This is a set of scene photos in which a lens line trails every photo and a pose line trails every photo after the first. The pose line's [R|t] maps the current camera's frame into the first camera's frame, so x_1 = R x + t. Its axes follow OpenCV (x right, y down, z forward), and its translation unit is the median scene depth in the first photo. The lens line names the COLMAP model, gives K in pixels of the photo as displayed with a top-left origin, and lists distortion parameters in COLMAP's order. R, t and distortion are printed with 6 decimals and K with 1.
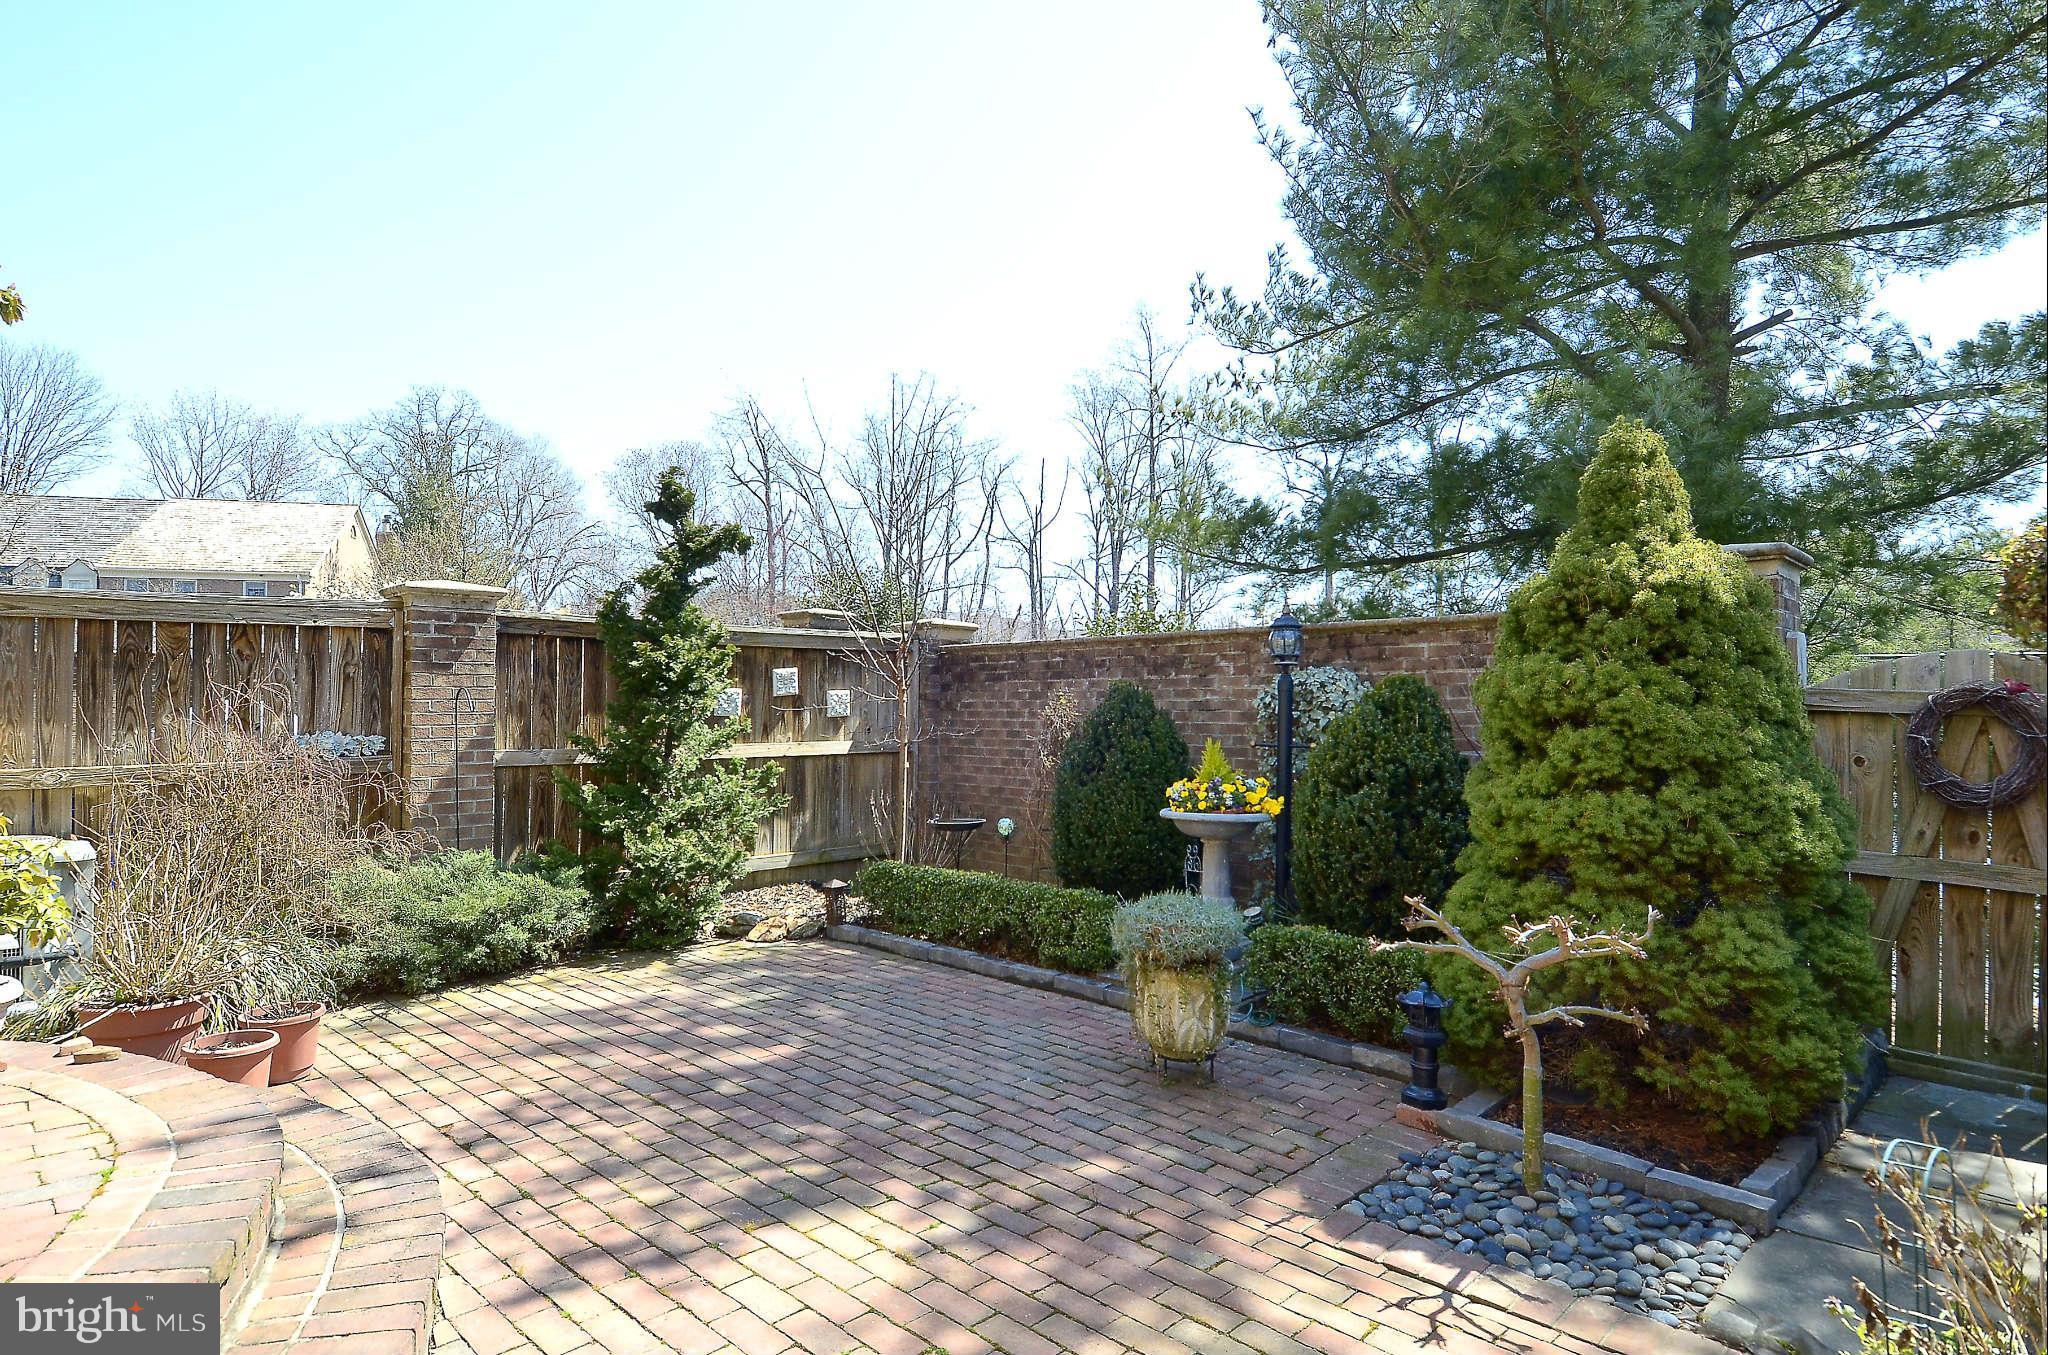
lens RADIAL K [[1064.9, 0, 1019.6], [0, 1064.9, 695.3], [0, 0, 1]] dist [0.039823, -0.010566]
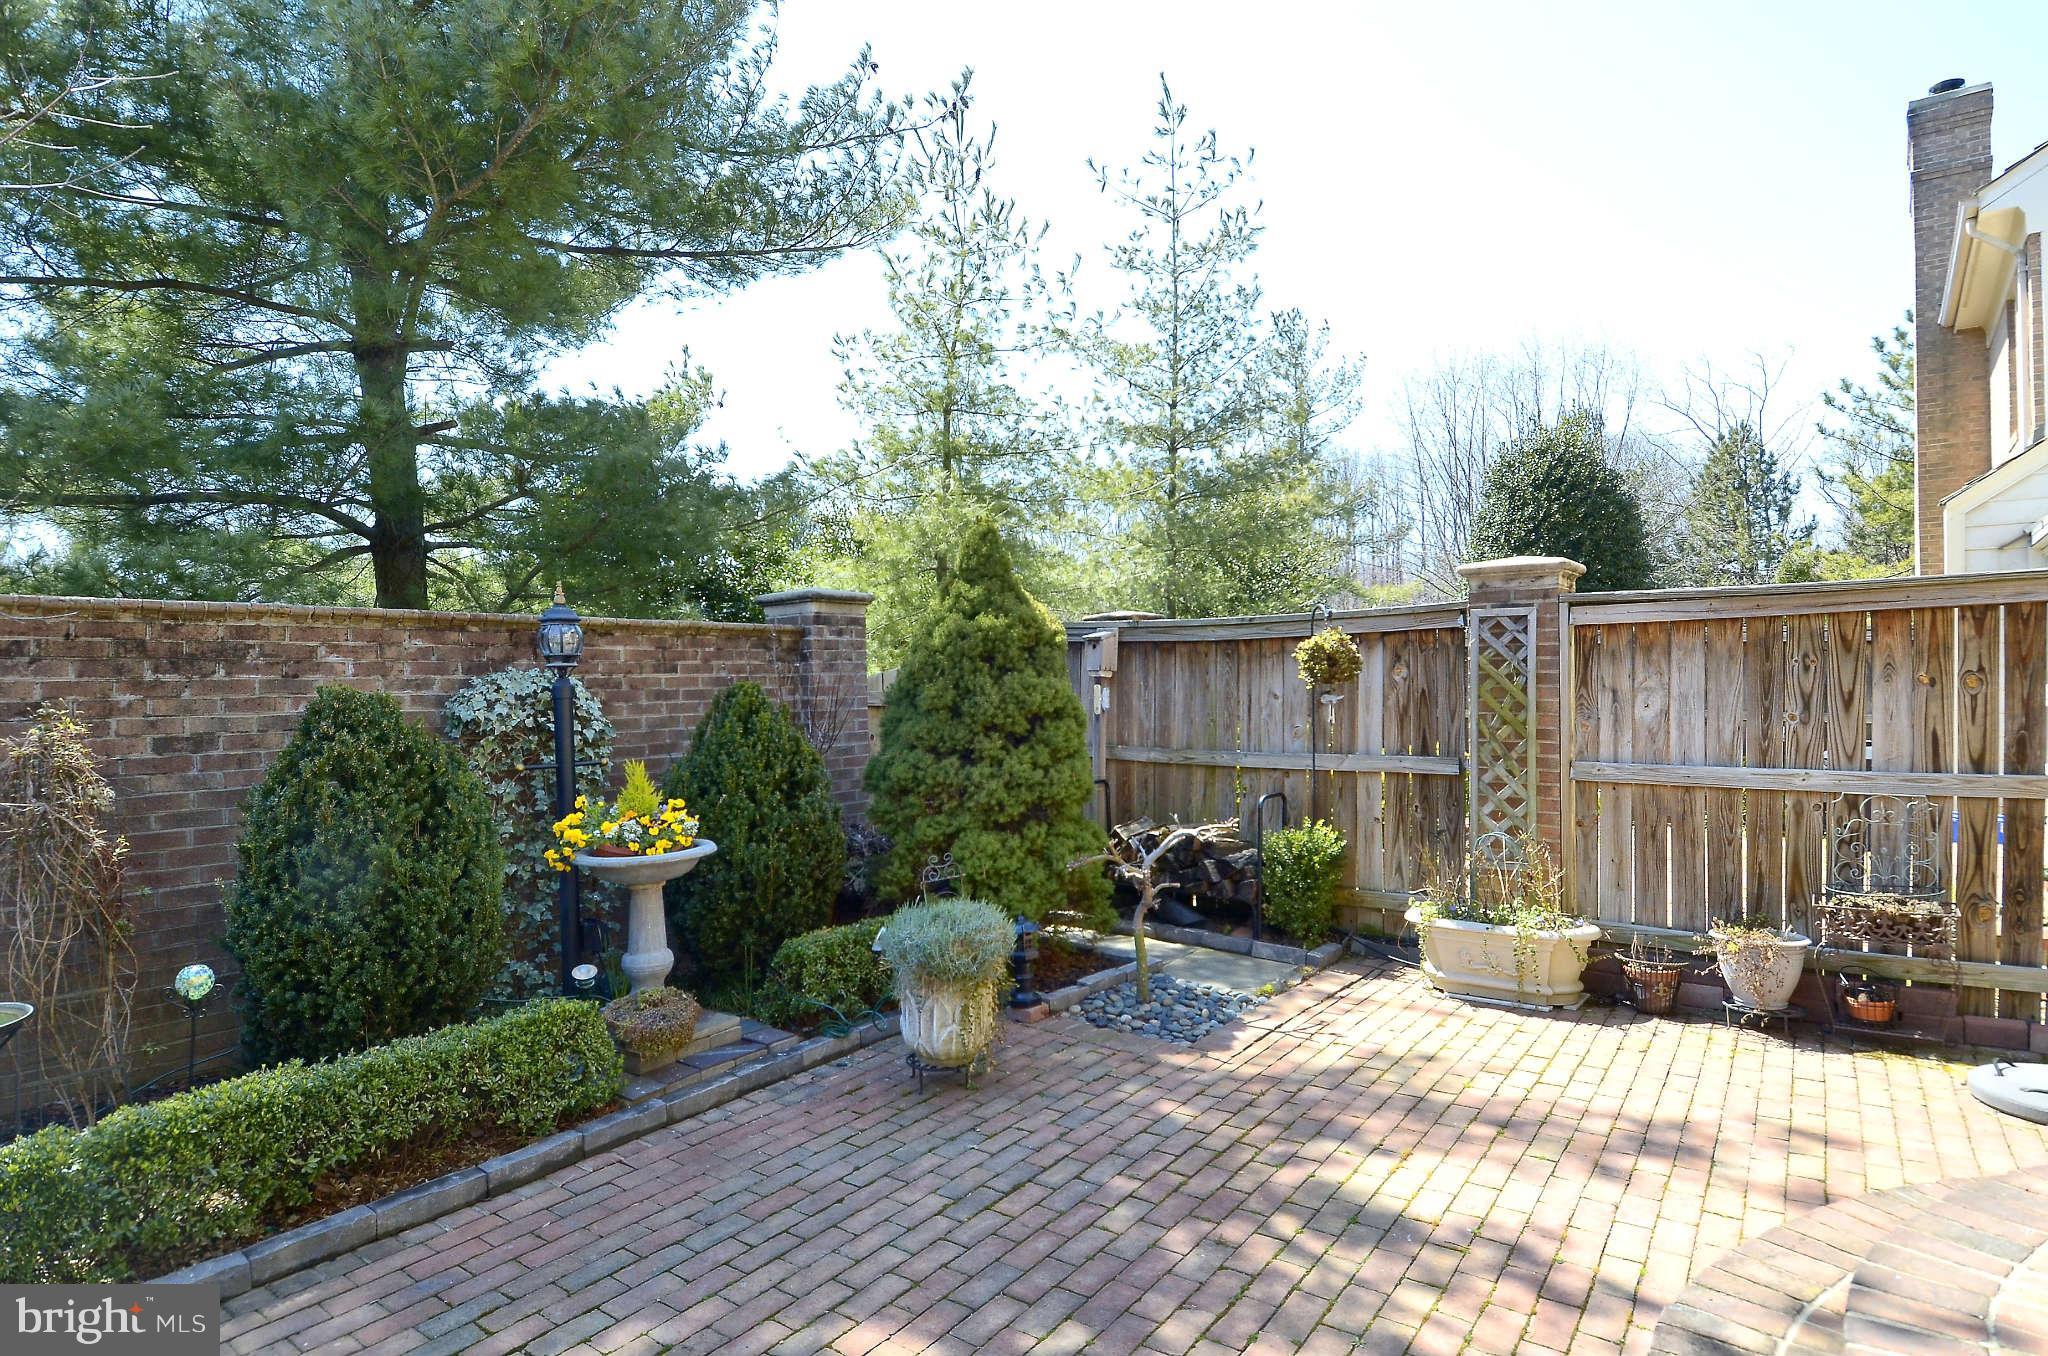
lens RADIAL K [[1064.9, 0, 1018.3], [0, 1064.9, 671.2], [0, 0, 1]] dist [0.039823, -0.010566]
pose [[-0.114199, 0.002166, 0.993456, -1.162823], [-0.002581, 0.999994, -0.002477, -0.045851], [-0.993455, -0.002847, -0.114193, 1.400438]]
